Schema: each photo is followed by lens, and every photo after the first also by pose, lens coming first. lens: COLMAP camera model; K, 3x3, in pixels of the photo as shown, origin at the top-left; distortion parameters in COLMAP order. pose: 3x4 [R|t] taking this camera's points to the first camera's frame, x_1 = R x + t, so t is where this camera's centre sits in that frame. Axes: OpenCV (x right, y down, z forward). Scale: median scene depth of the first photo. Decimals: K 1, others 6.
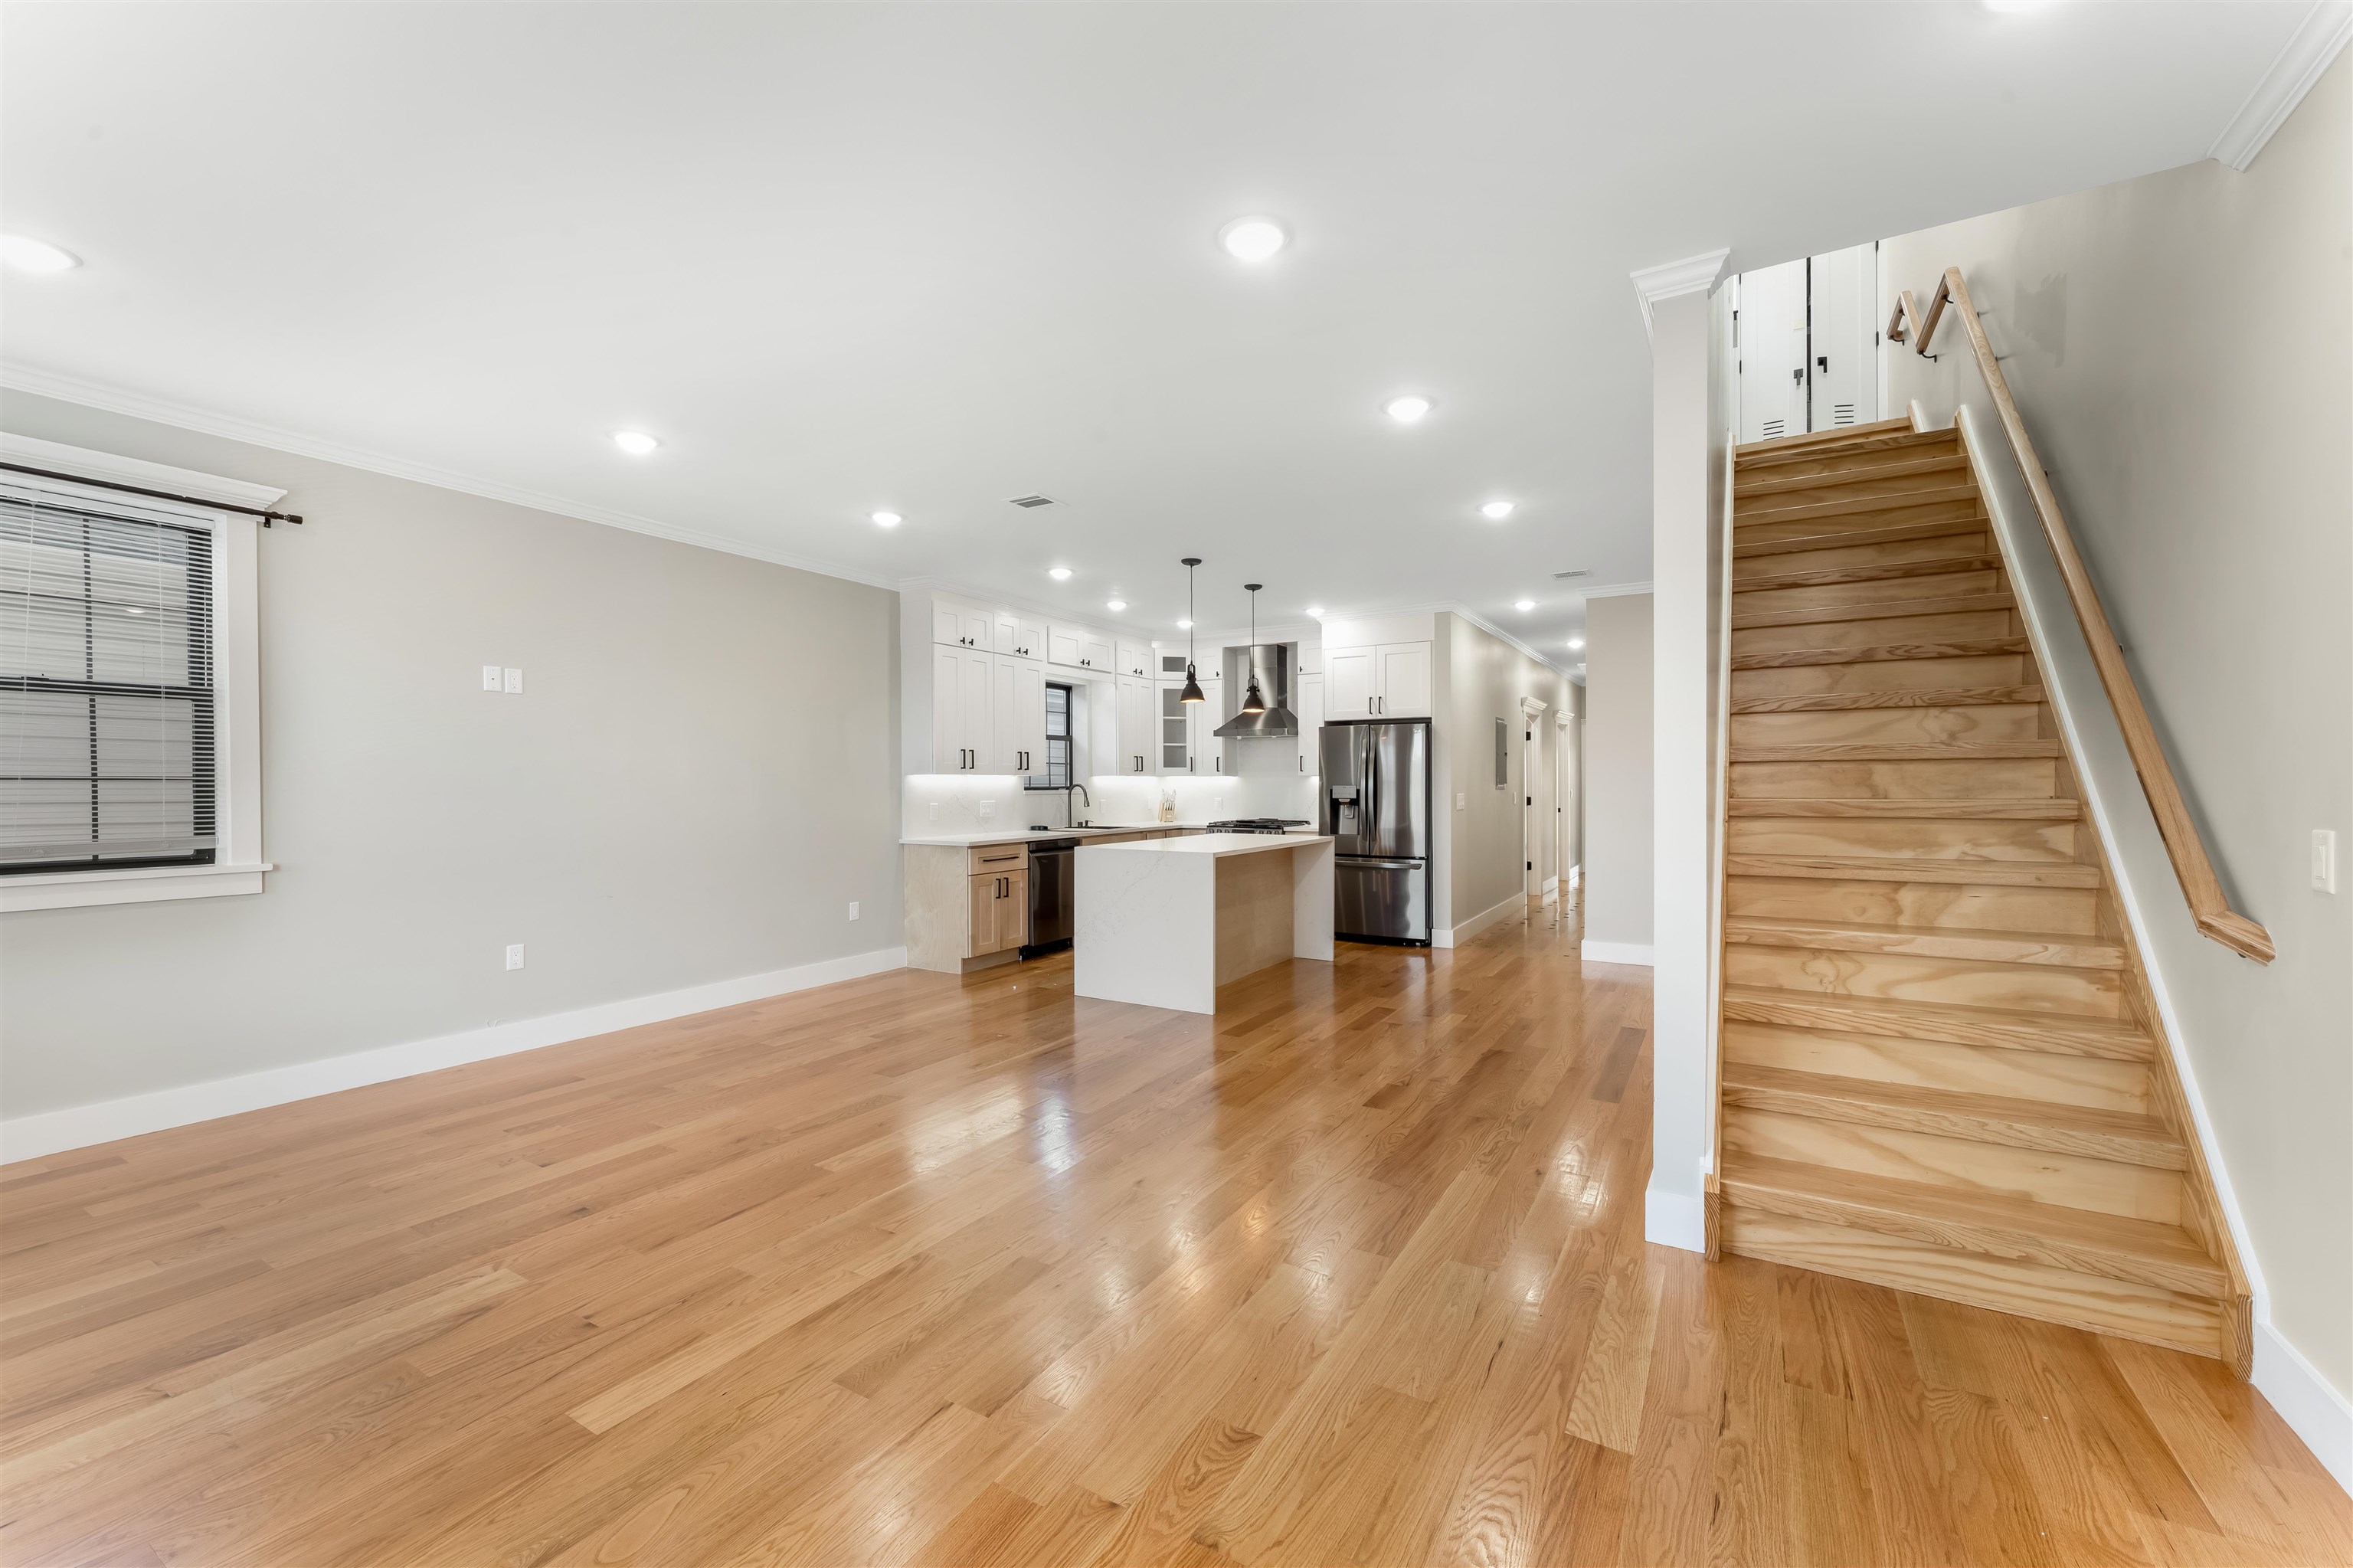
lens RADIAL K [[949.7, 0, 1169.8], [0, 949.7, 778.0], [0, 0, 1]] dist [0.000168, -0.000238]
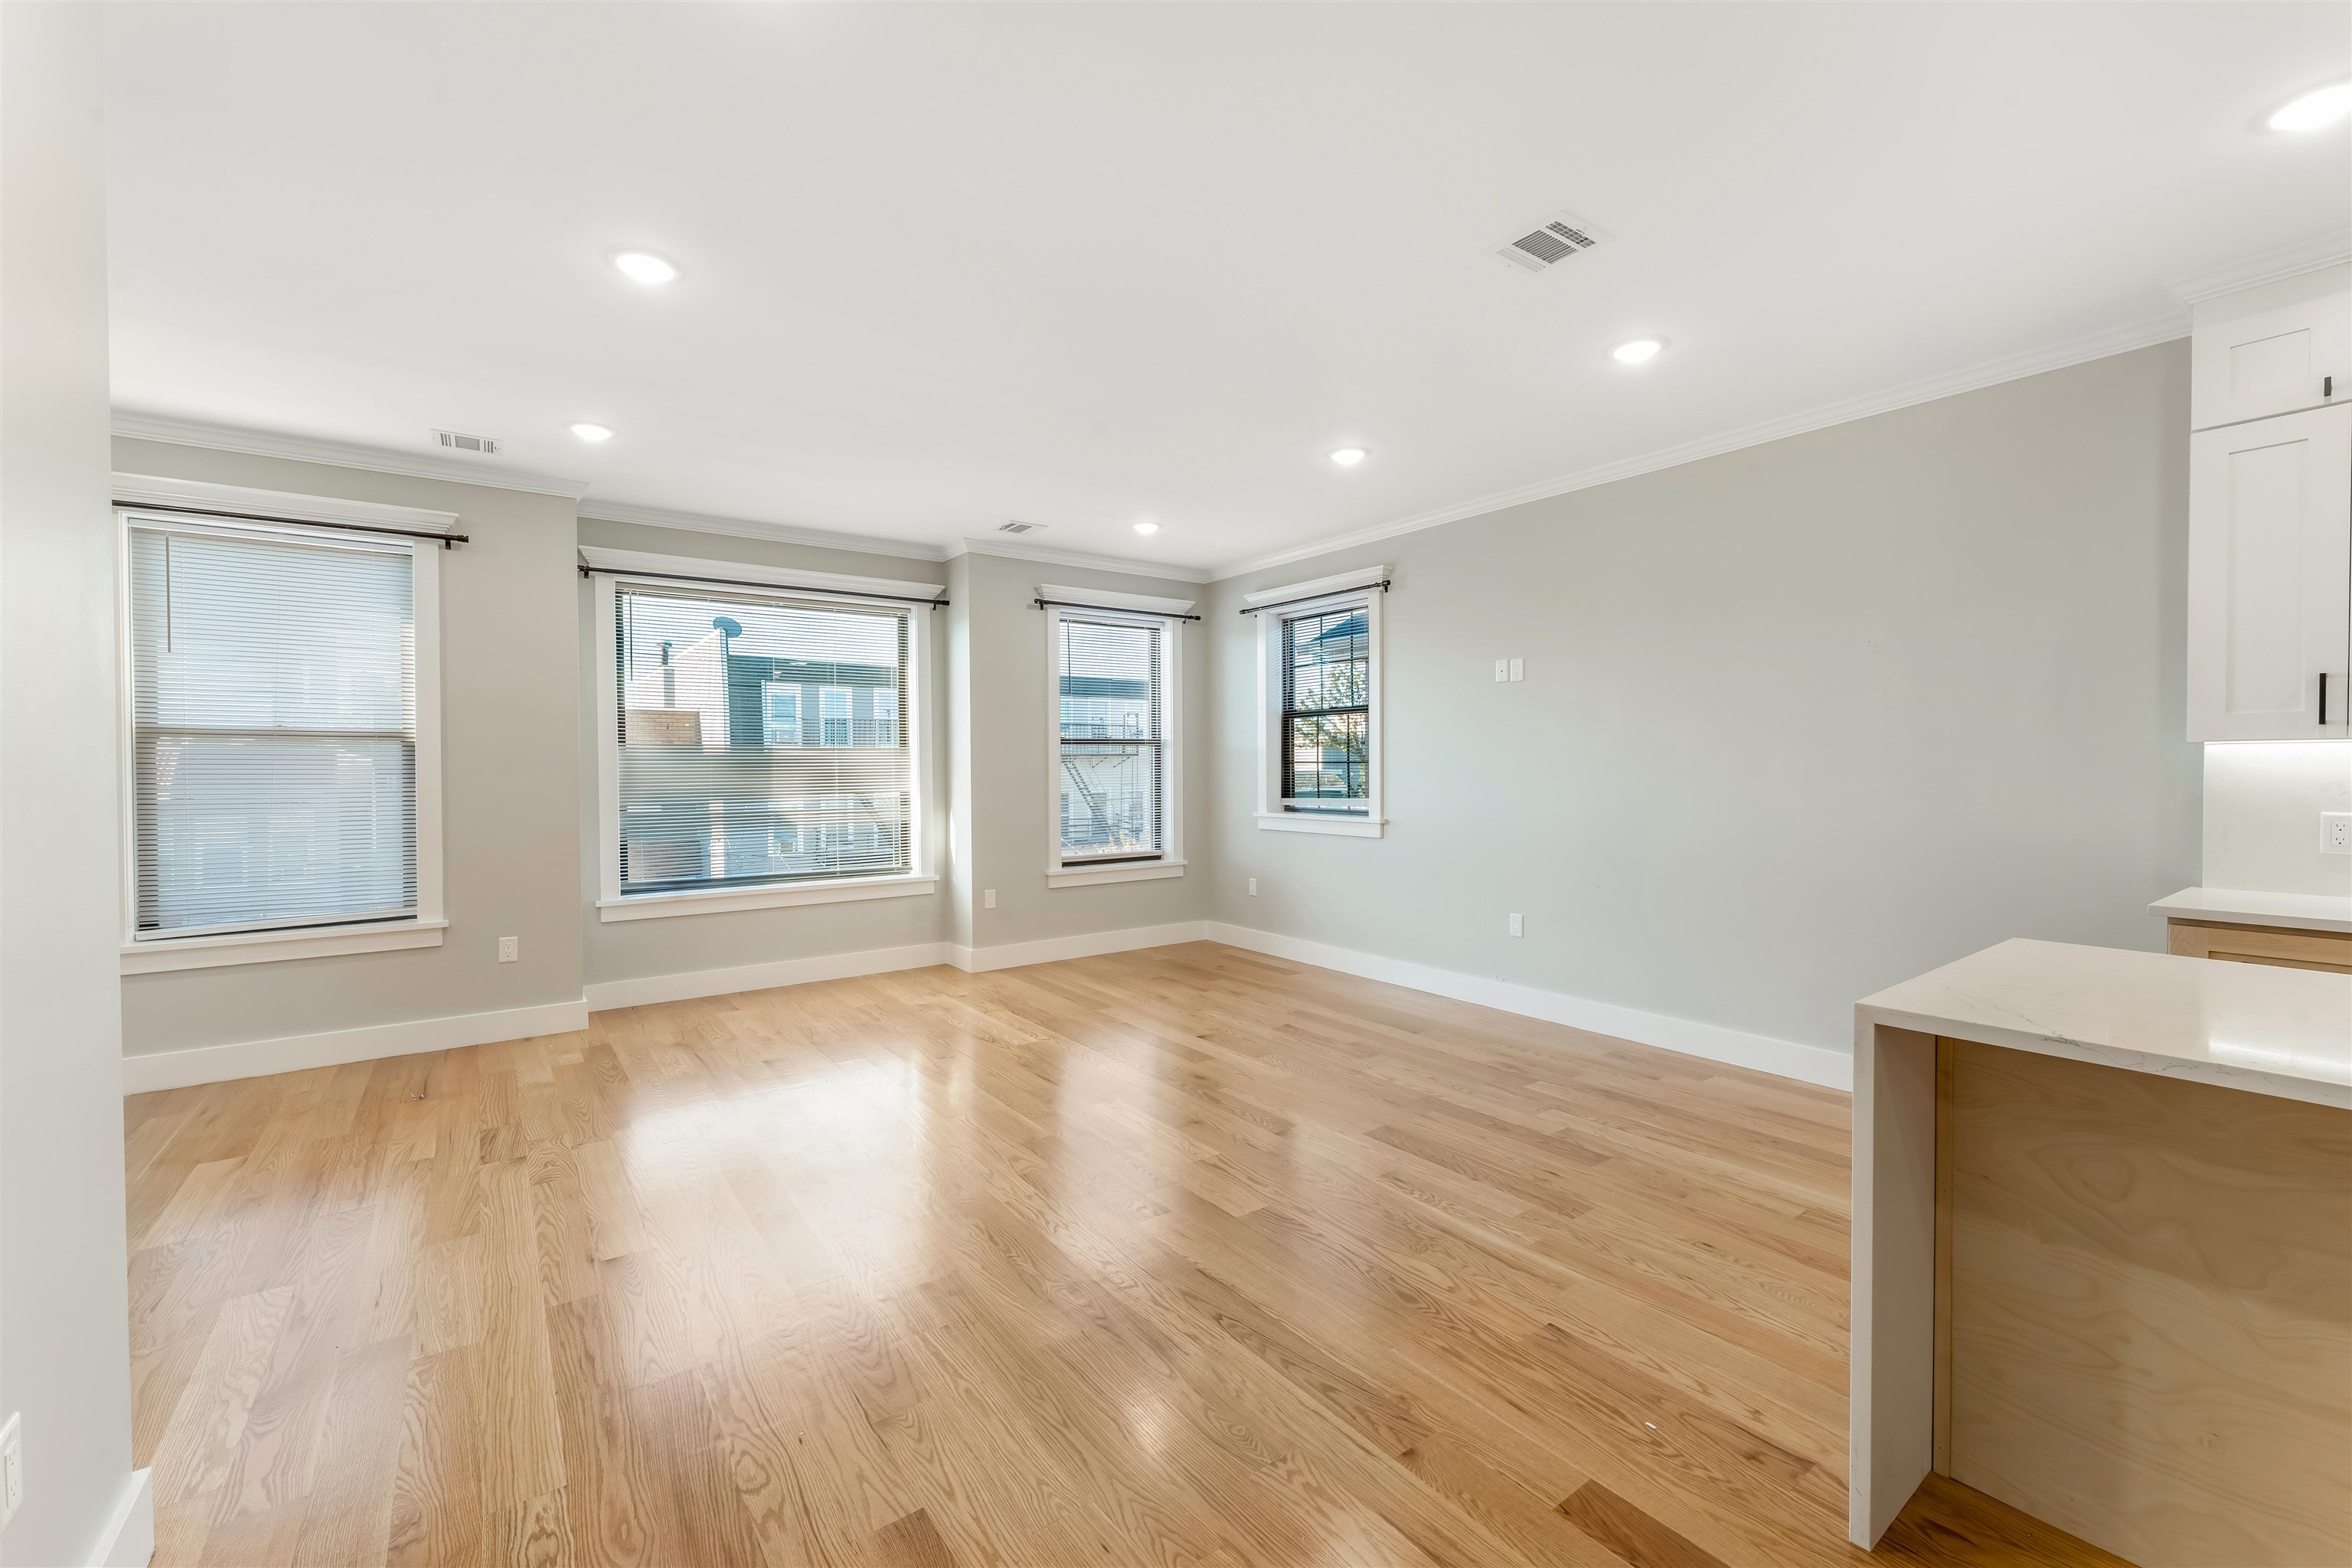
lens RADIAL K [[955.1, 0, 1173.2], [0, 955.1, 780.3], [0, 0, 1]] dist [-0.001188, -0.000157]
pose [[-0.387111, 0.018132, -0.921855, 0.292084], [0.010798, 0.999827, 0.015131, 0.001859], [0.921970, -0.004097, -0.387240, 0.669699]]
